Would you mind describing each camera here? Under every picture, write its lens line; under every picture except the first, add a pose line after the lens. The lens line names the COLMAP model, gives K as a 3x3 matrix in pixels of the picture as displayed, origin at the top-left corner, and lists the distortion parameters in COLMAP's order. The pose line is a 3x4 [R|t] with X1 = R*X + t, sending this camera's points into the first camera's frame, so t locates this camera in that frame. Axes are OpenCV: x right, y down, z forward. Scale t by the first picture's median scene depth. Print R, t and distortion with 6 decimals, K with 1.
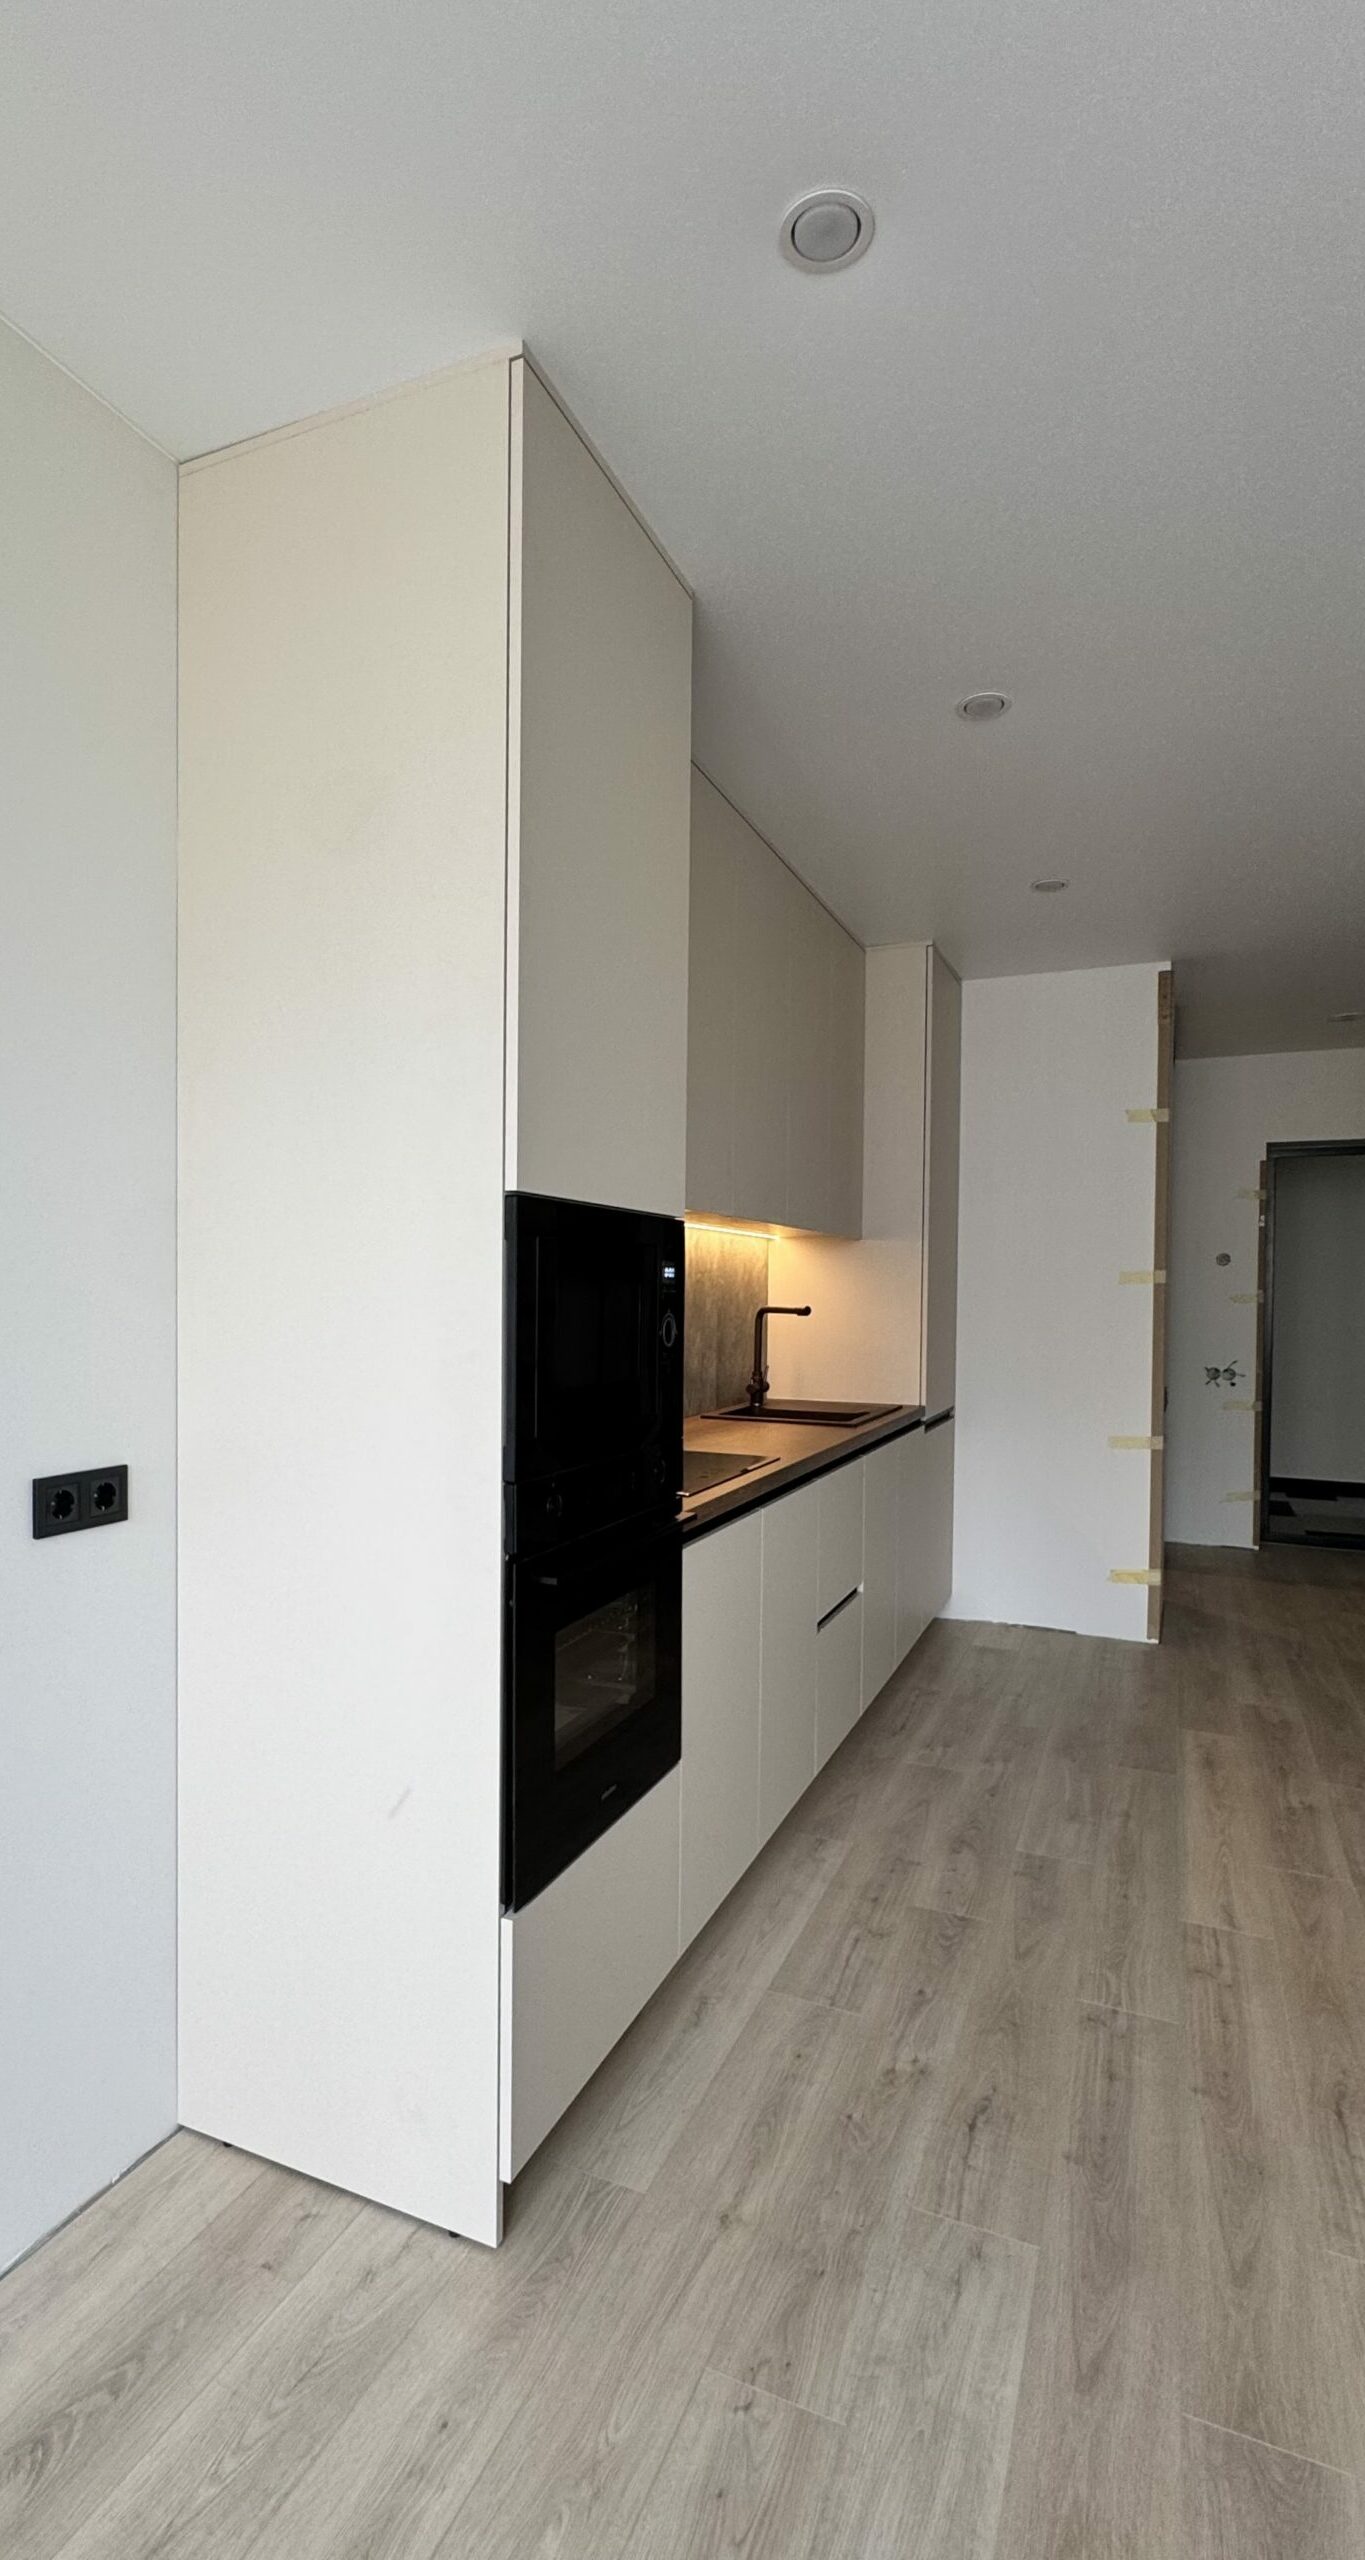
lens RADIAL K [[1184.2, 0, 641.4], [0, 1184.2, 1313.5], [0, 0, 1]] dist [-0.000652, -0.000294]
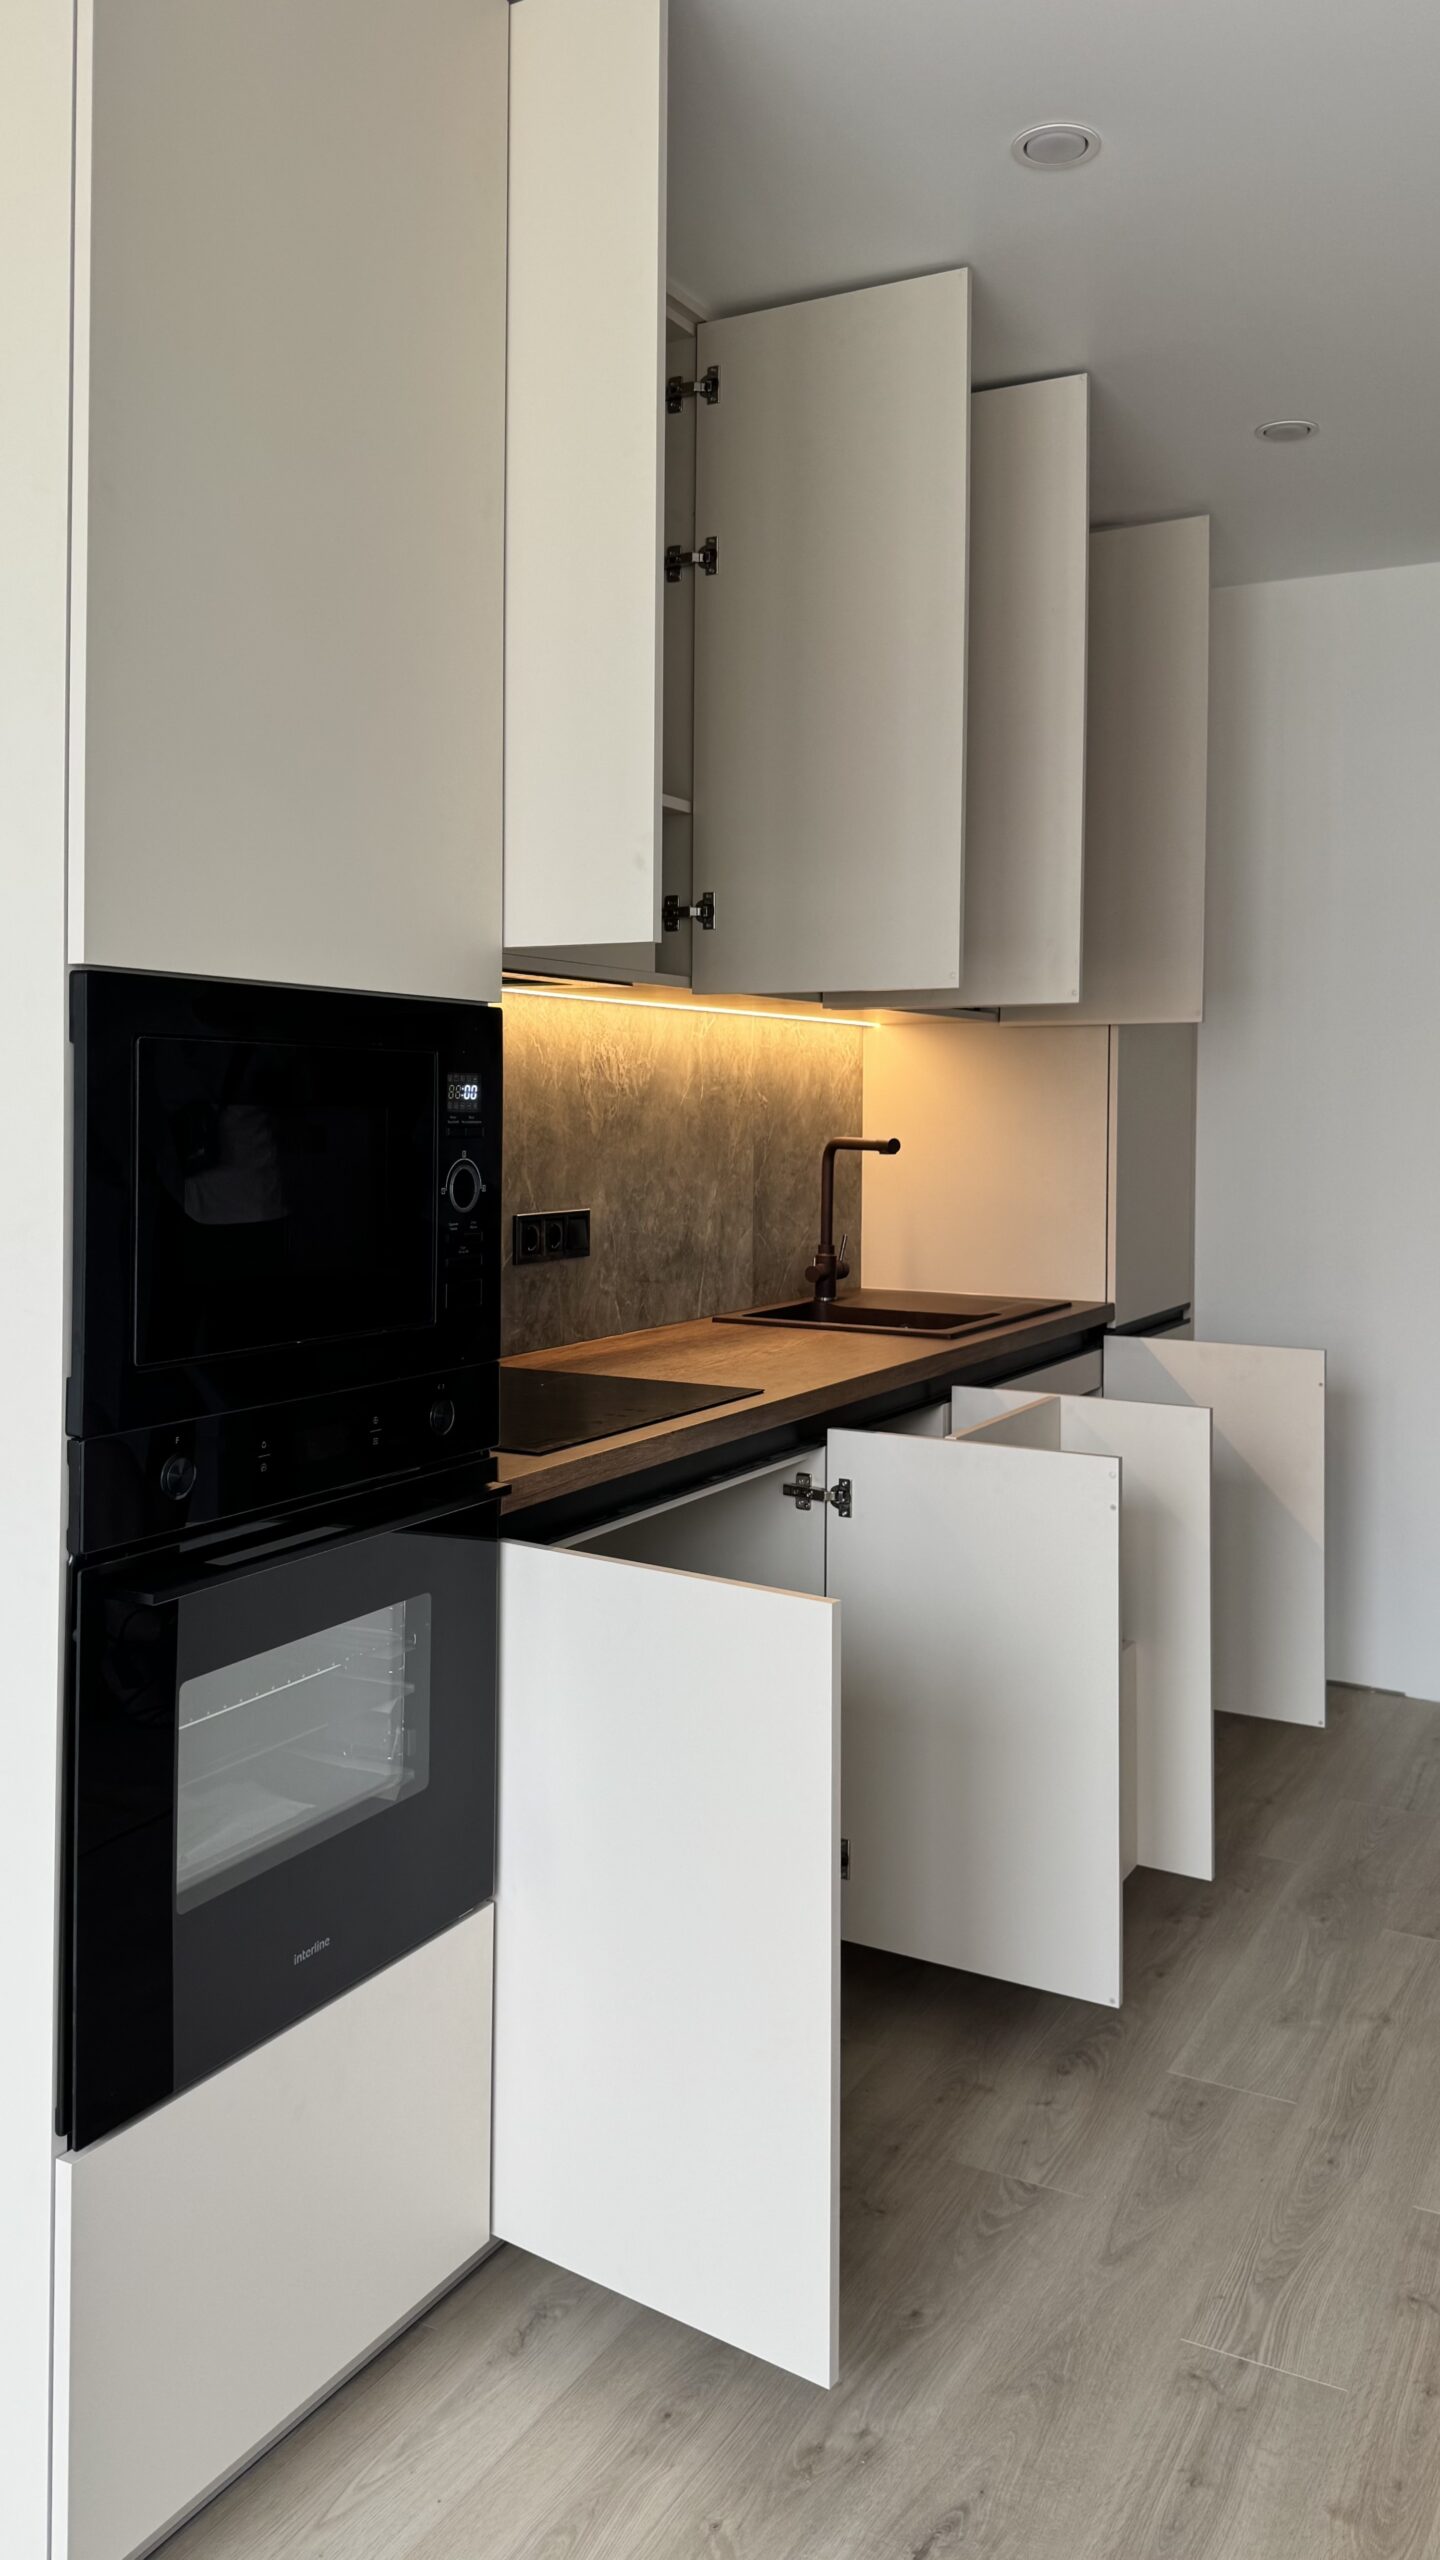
lens RADIAL K [[1934.2, 0, 713.9], [0, 1934.2, 1085.0], [0, 0, 1]] dist [0.069414, -0.066905]
pose [[0.996880, -0.004615, -0.078796, 0.169548], [0.002315, 0.999569, -0.029251, -0.005987], [0.078897, 0.028978, 0.996462, 0.002111]]
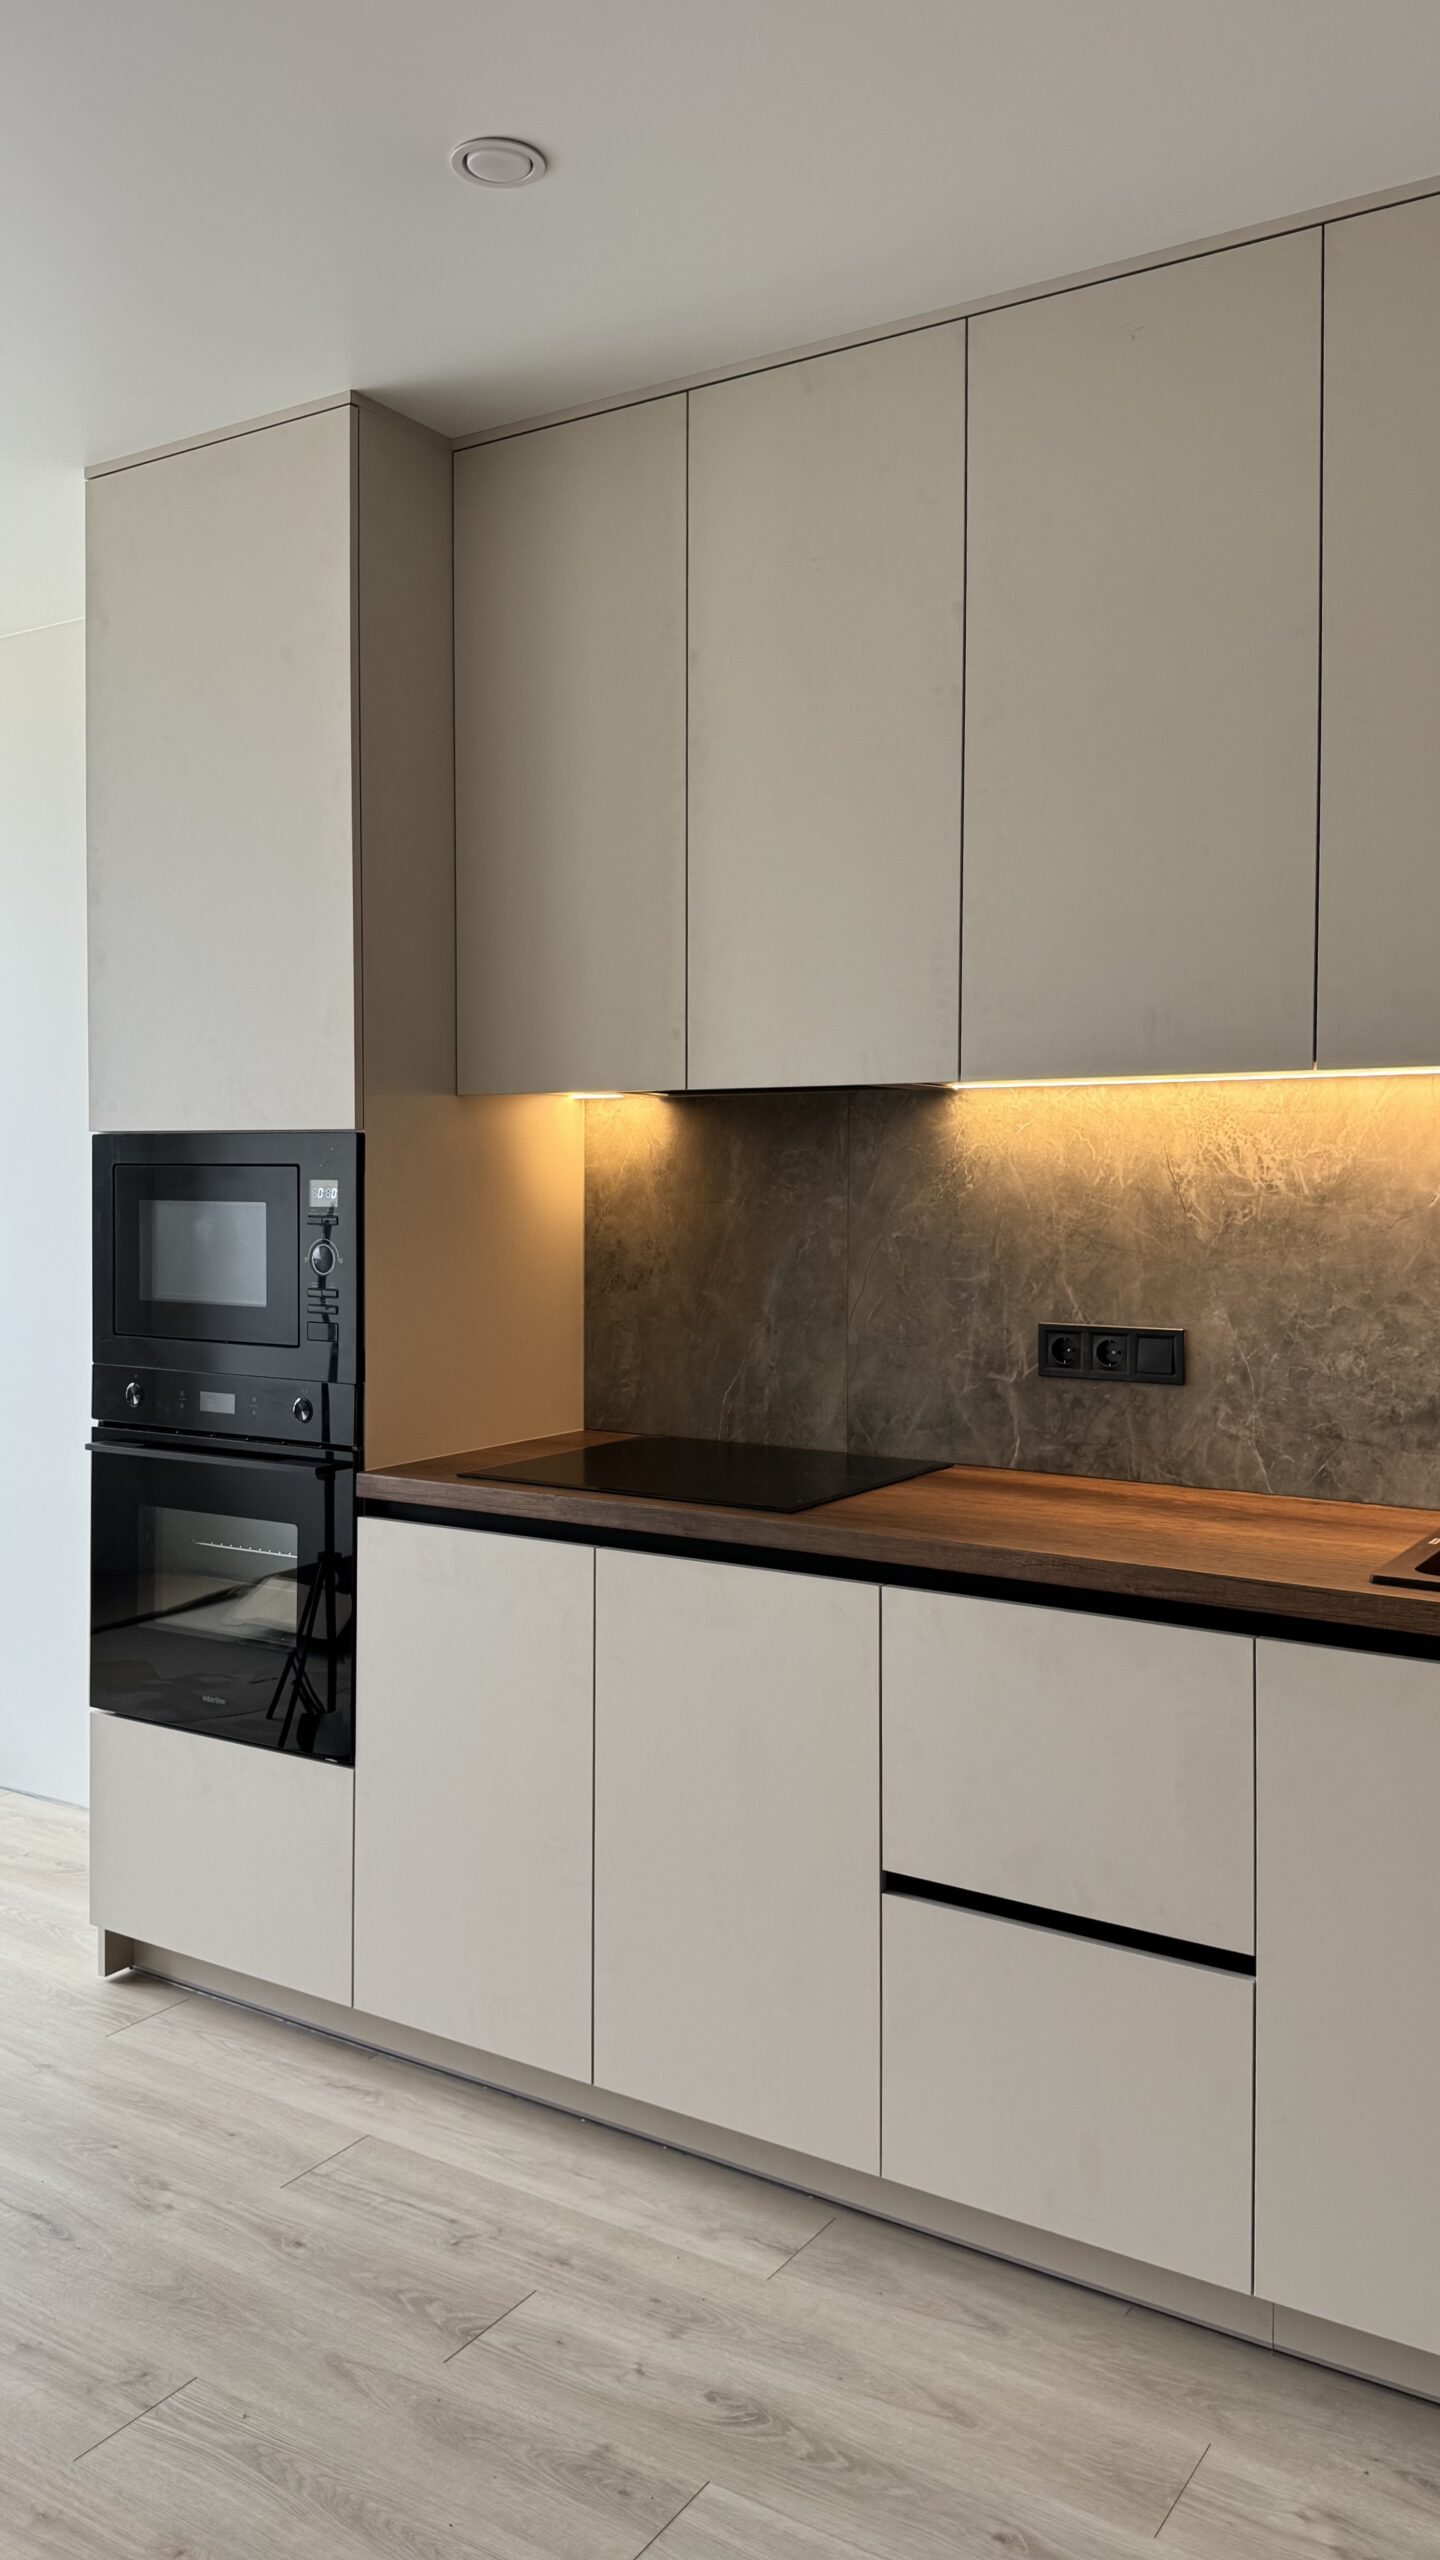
lens RADIAL K [[1914.6, 0, 661.7], [0, 1914.6, 1229.8], [0, 0, 1]] dist [0.131377, -0.163337]
pose [[-0.165264, 0.007721, -0.986219, 1.024937], [-0.026333, 0.999578, 0.012238, -0.021306], [0.985898, 0.027993, -0.164991, 1.078179]]
